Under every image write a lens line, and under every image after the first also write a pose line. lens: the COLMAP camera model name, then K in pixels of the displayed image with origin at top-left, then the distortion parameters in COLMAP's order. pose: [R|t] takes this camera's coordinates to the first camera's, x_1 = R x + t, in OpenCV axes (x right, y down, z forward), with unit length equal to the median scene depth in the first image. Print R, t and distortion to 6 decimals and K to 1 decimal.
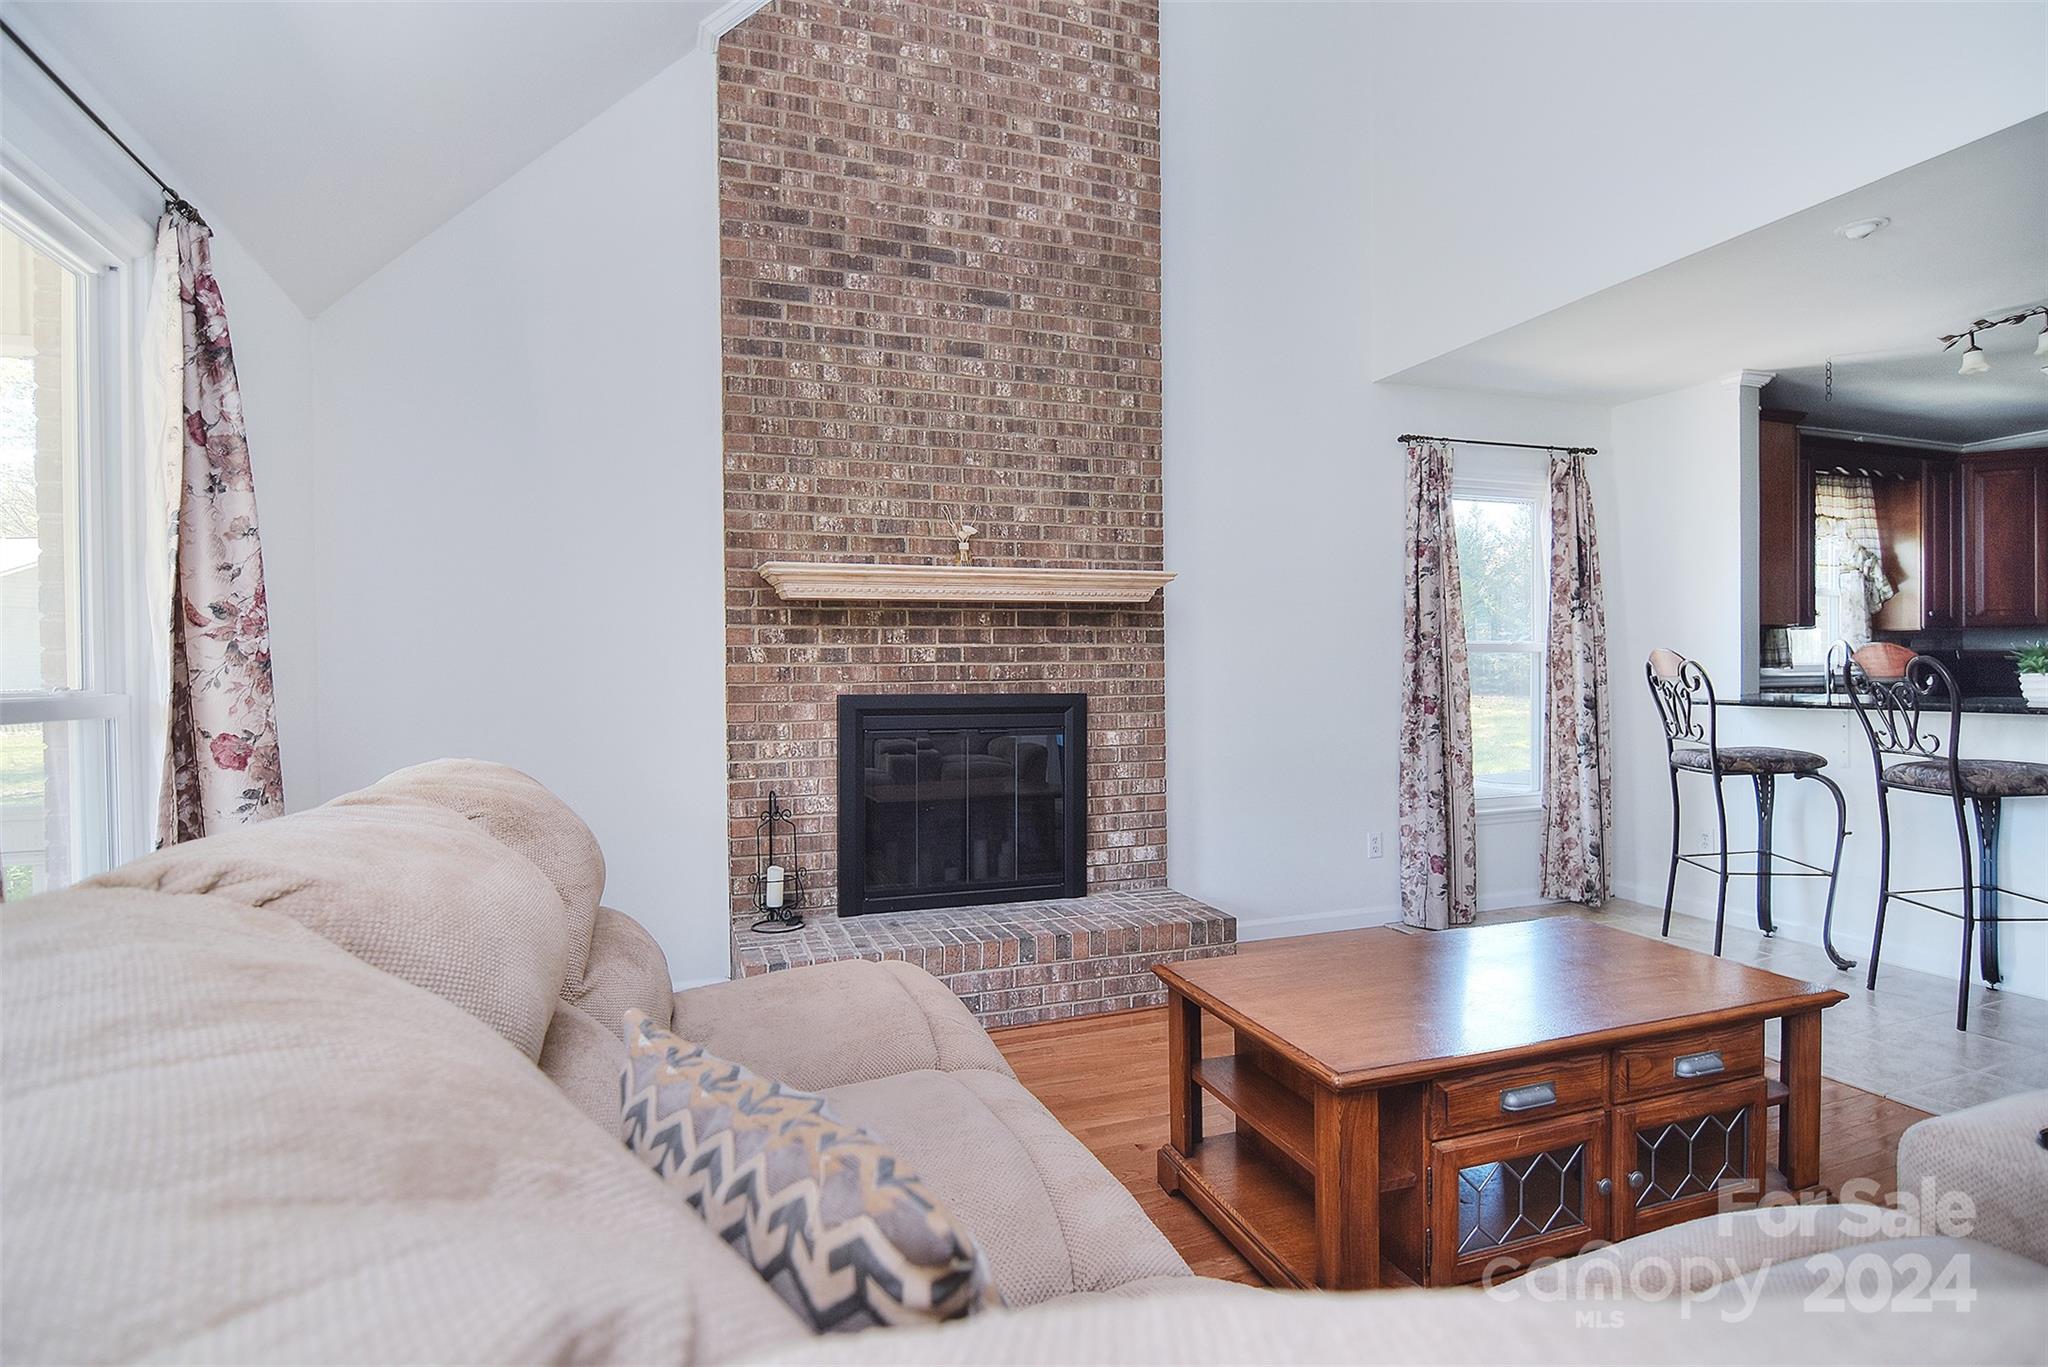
lens RADIAL K [[1018.0, 0, 1023.0], [0, 1018.0, 693.1], [0, 0, 1]] dist [-0.001969, -0.020791]
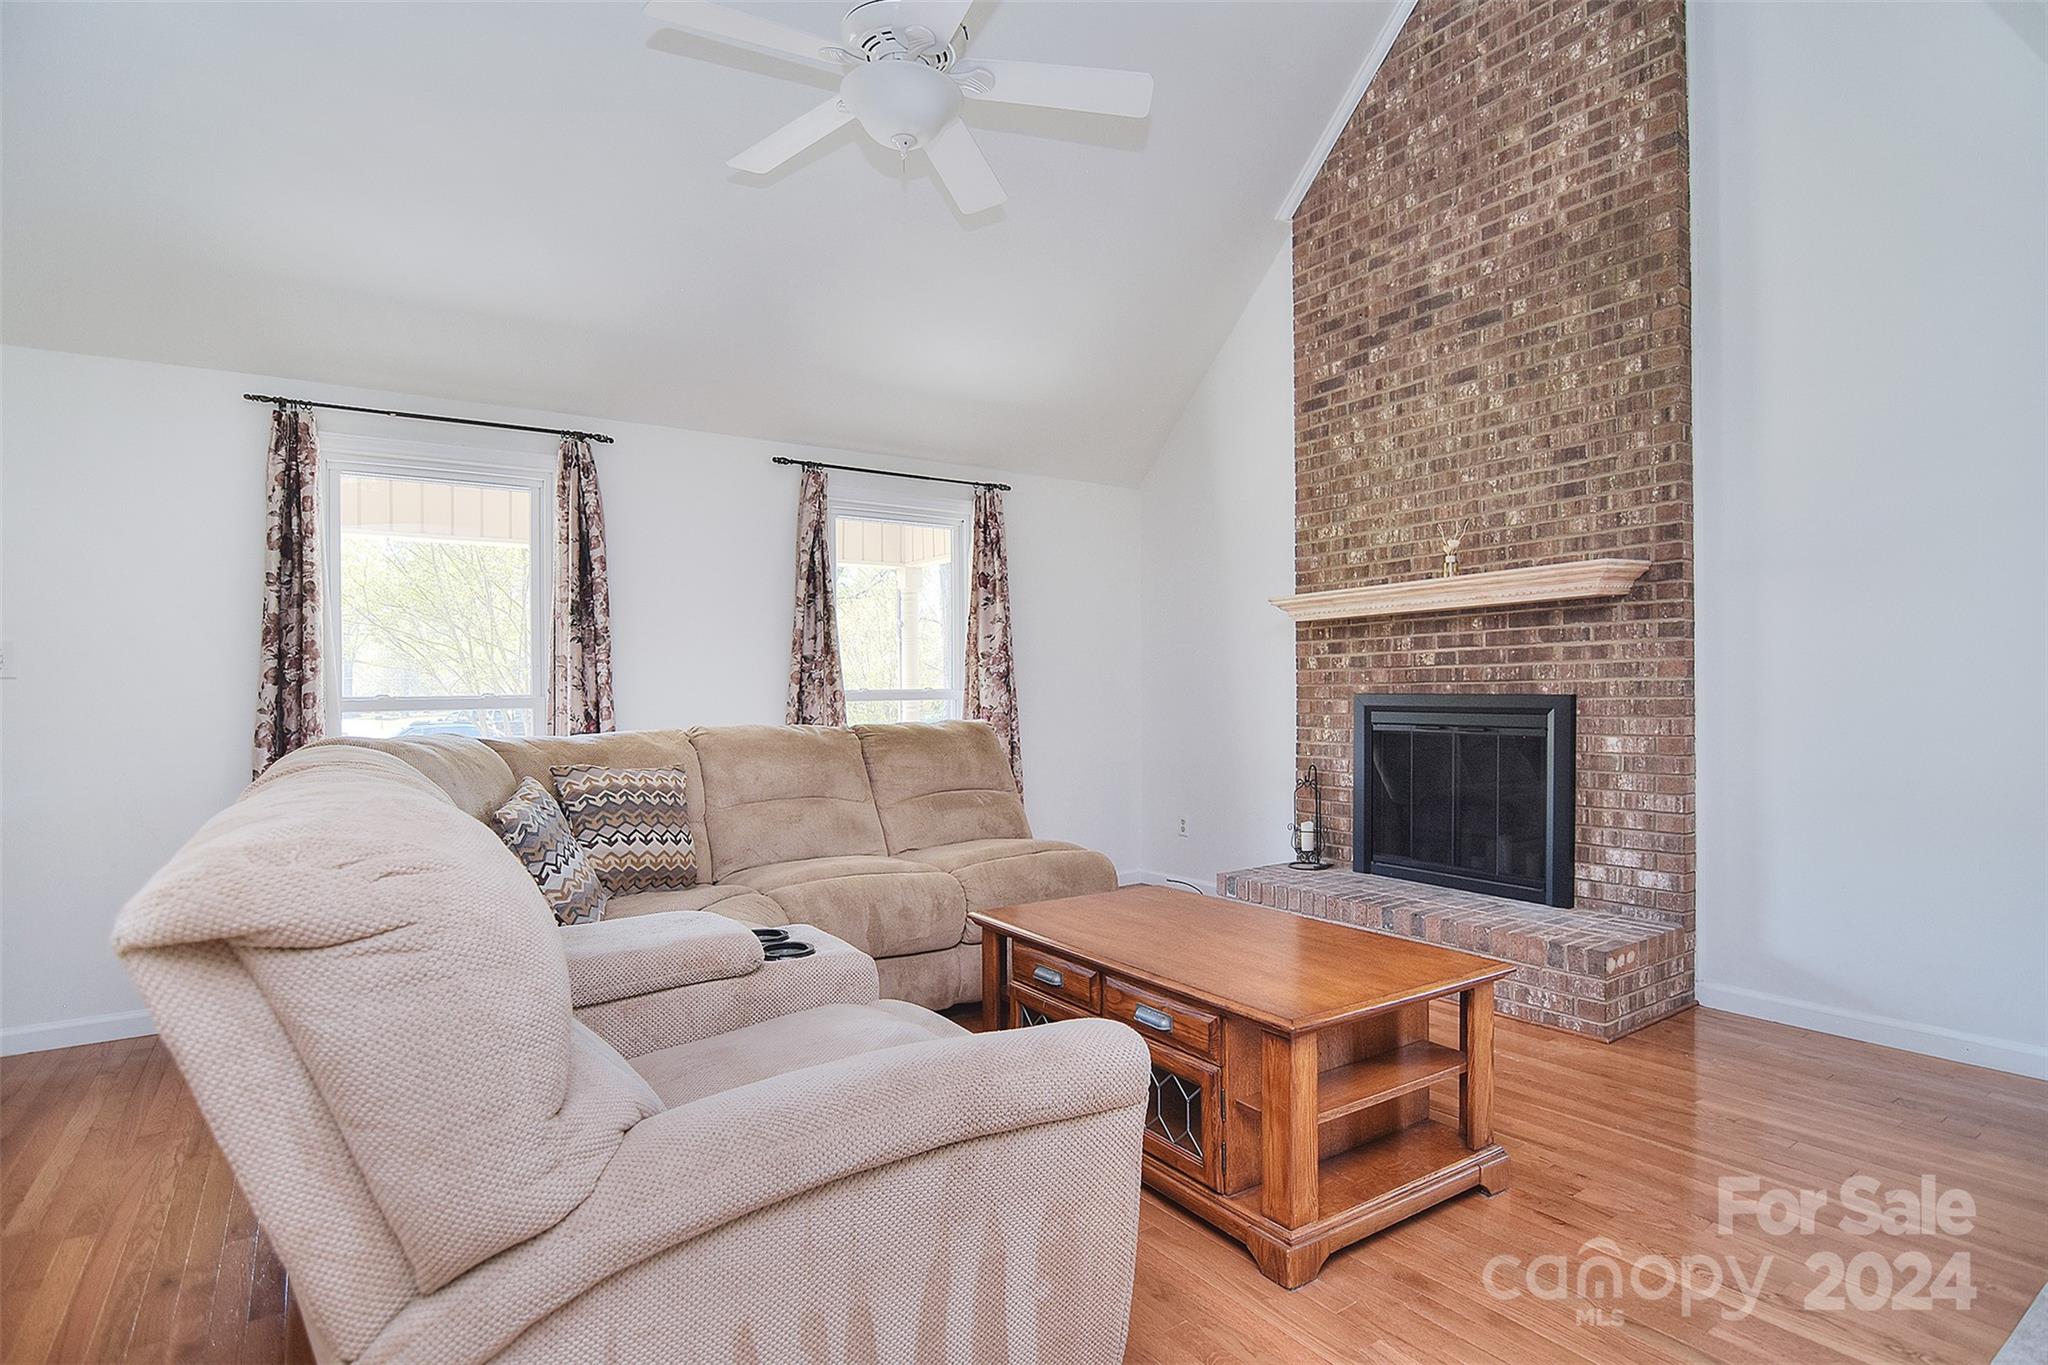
lens RADIAL K [[1018.0, 0, 1023.0], [0, 1018.0, 692.1], [0, 0, 1]] dist [-0.001969, -0.020791]
pose [[0.239085, 0.006190, -0.970979, 0.879608], [-0.007990, 0.999958, 0.004408, -0.002242], [0.970966, 0.006705, 0.239124, 0.287512]]
